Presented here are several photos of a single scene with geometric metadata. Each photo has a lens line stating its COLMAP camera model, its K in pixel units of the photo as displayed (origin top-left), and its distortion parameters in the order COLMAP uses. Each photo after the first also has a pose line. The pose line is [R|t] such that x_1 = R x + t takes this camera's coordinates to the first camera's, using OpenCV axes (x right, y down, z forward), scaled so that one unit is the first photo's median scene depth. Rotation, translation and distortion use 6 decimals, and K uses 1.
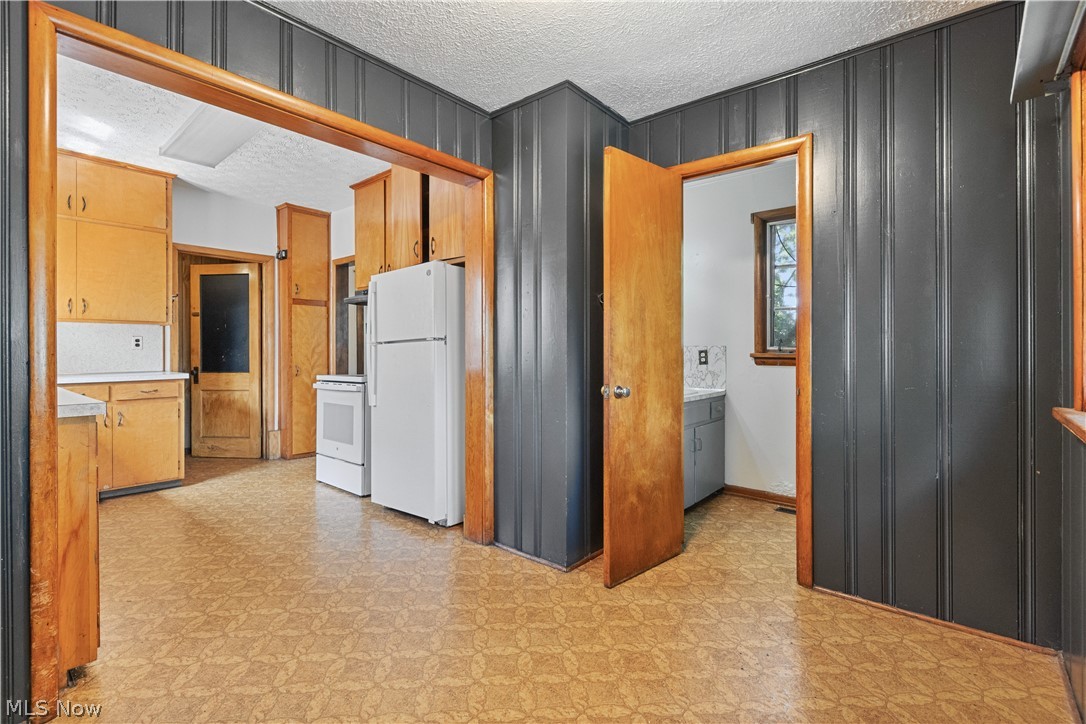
lens RADIAL K [[488.0, 0, 539.1], [0, 488.0, 353.1], [0, 0, 1]] dist [0.002330, 0.000089]
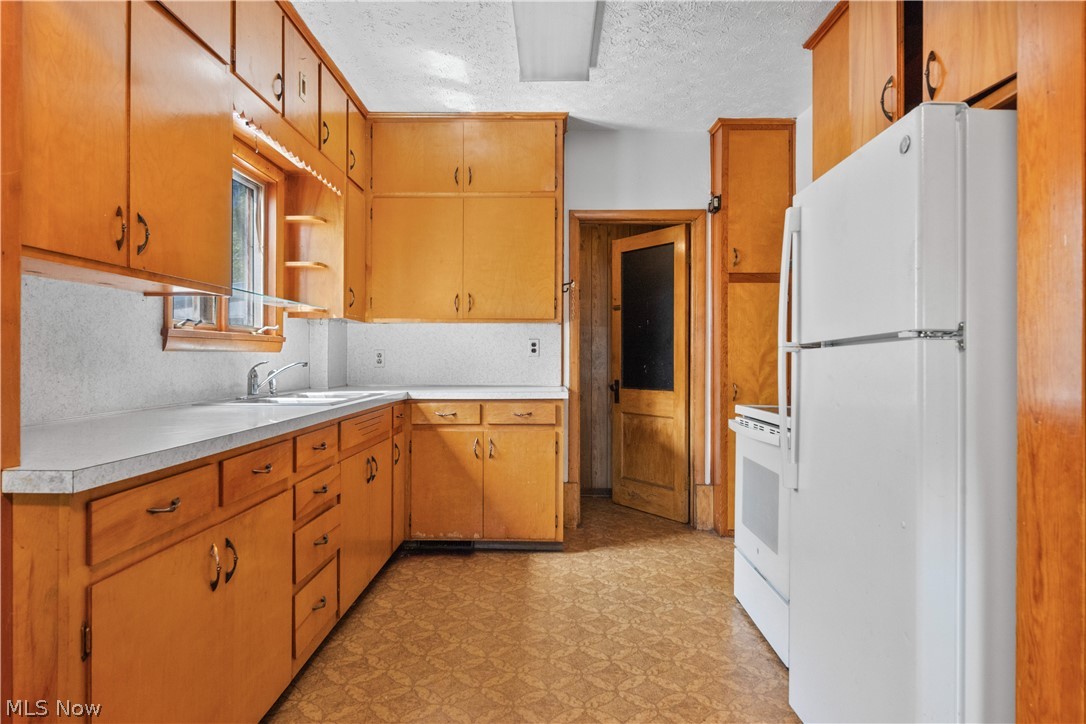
lens RADIAL K [[656.0, 0, 539.4], [0, 656.0, 352.5], [0, 0, 1]] dist [0.007326, -0.000587]
pose [[0.624055, 0.000821, -0.781380, -0.013721], [-0.006959, 0.999966, -0.004507, -0.008310], [0.781349, 0.008250, 0.624039, 0.347619]]
